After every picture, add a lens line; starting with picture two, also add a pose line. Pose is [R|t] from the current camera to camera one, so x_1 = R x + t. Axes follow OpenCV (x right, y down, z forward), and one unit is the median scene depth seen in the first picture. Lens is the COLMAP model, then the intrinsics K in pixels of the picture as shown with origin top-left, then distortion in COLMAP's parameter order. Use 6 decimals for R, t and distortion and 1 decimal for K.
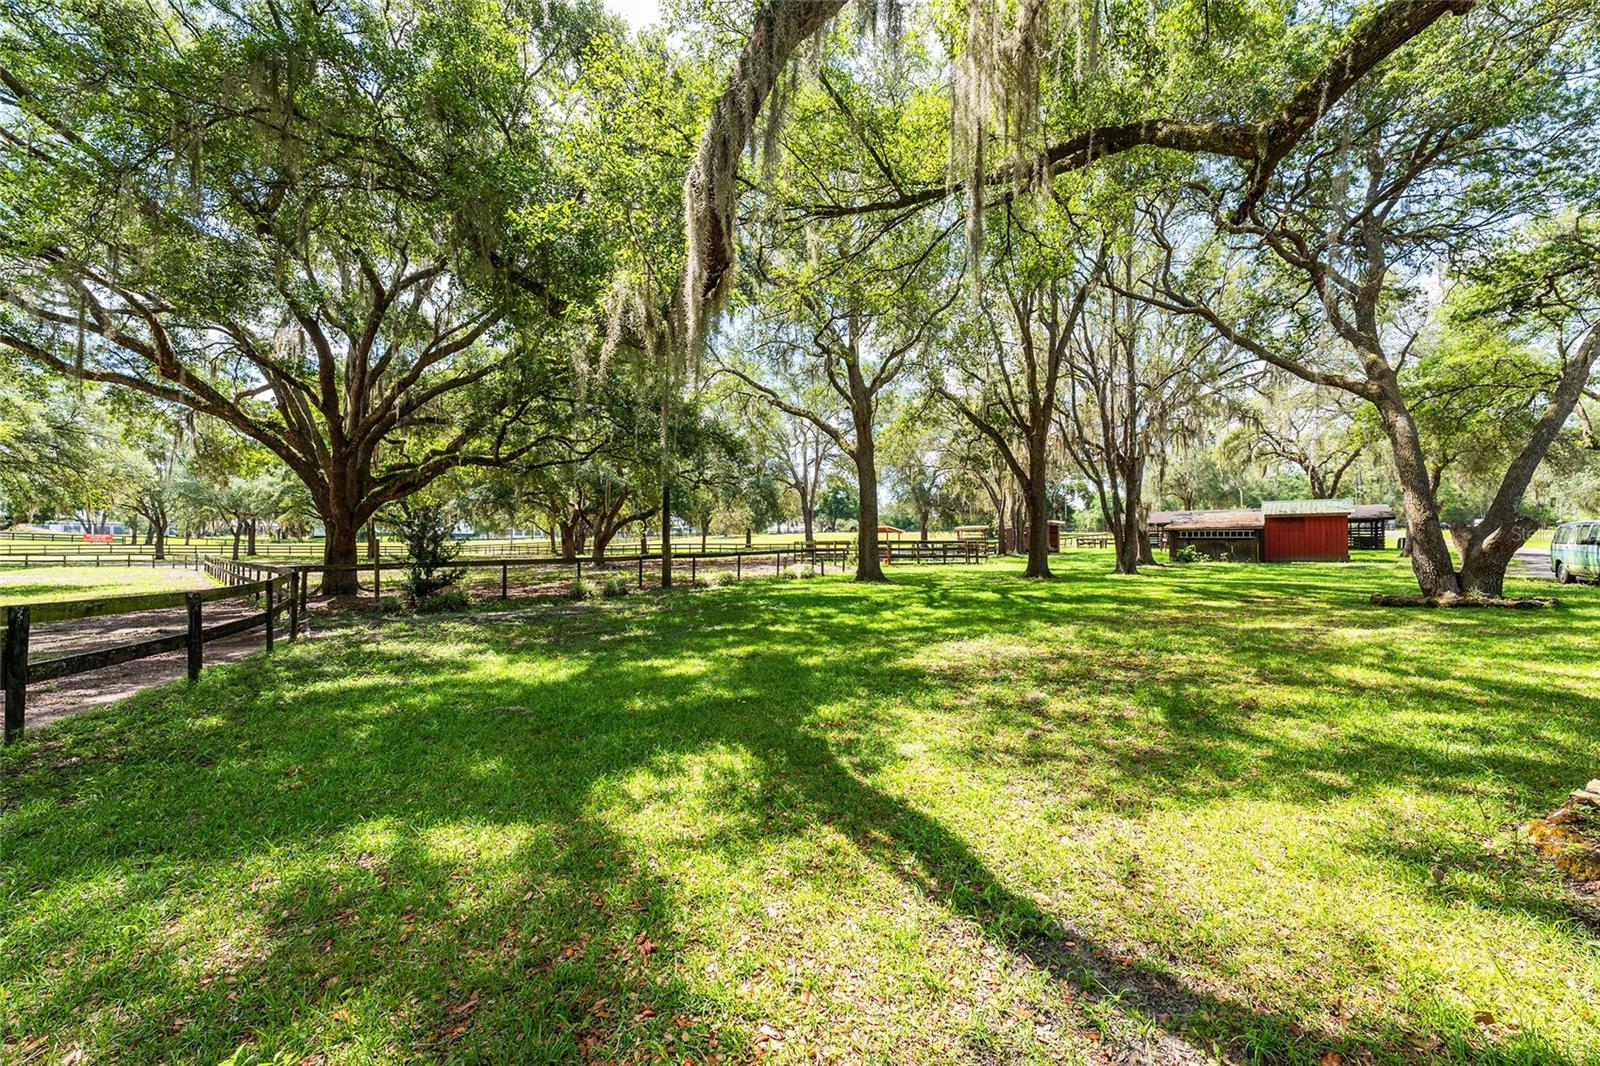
lens RADIAL K [[628.7, 0, 806.0], [0, 628.7, 539.6], [0, 0, 1]] dist [0.001780, 0.000169]
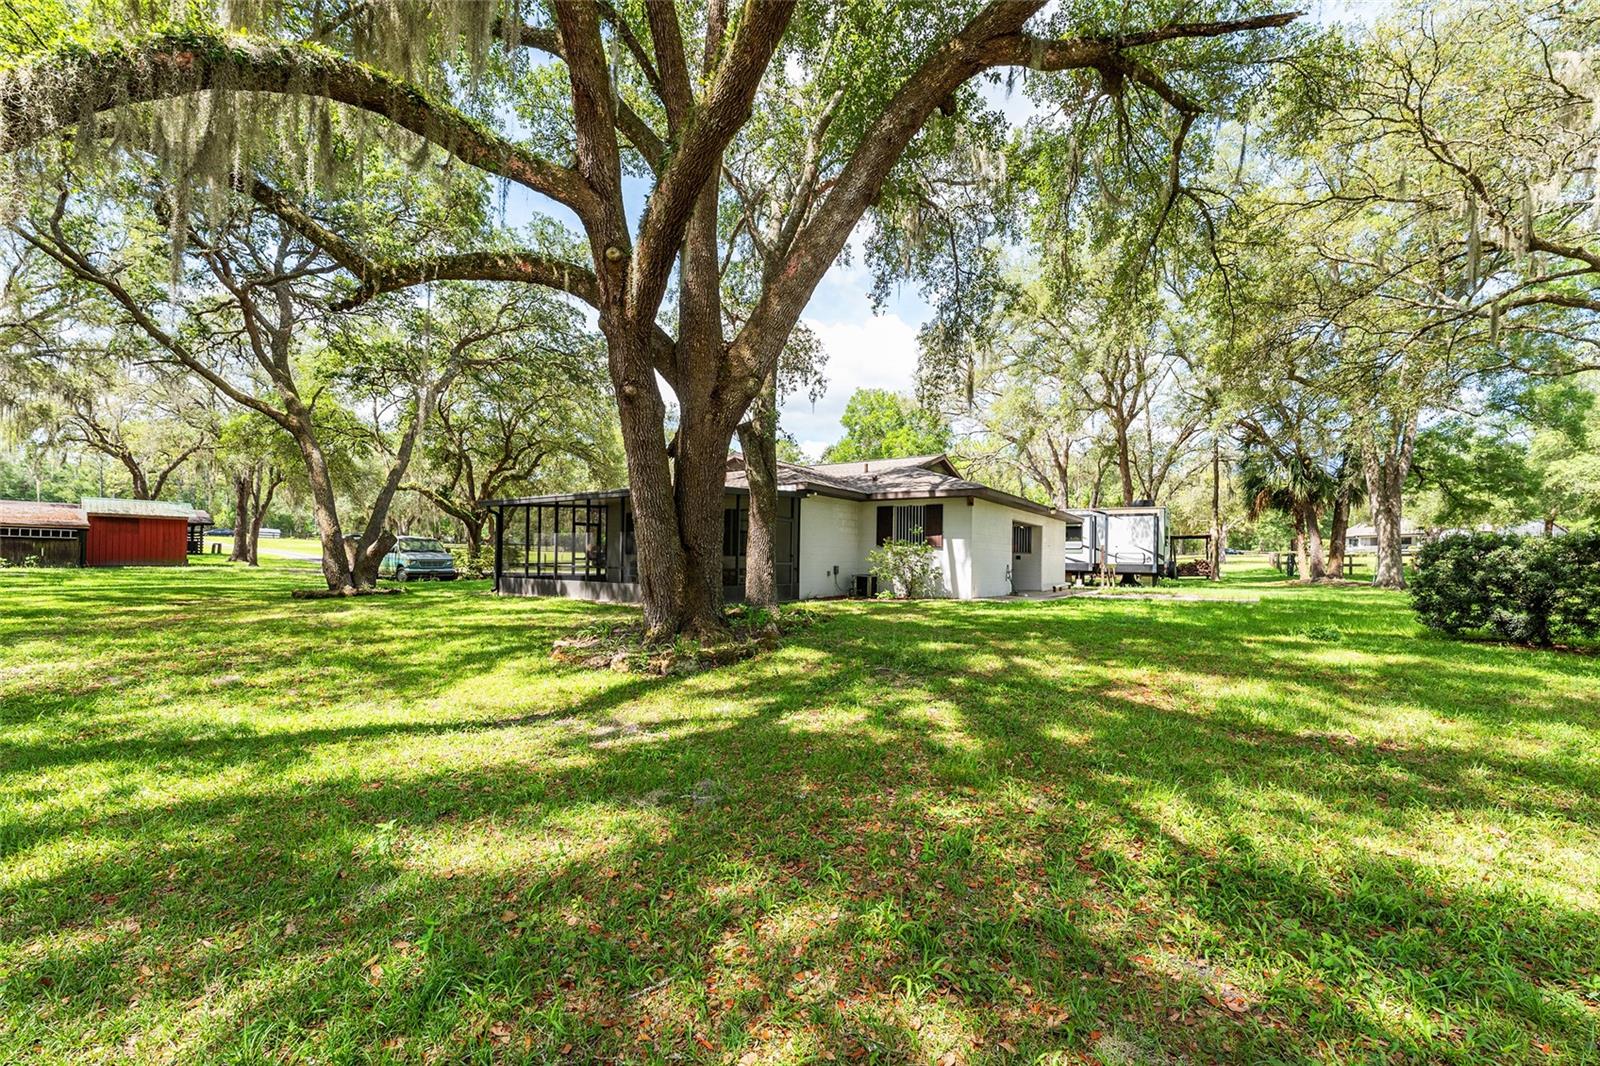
lens RADIAL K [[644.4, 0, 800.0], [0, 644.4, 533.0], [0, 0, 1]] dist [-0.000223, -0.000162]
pose [[0.035181, 0.043870, 0.998418, -0.230173], [-0.026217, 0.998733, -0.042960, 0.001928], [-0.999037, -0.024664, 0.036286, -0.021287]]
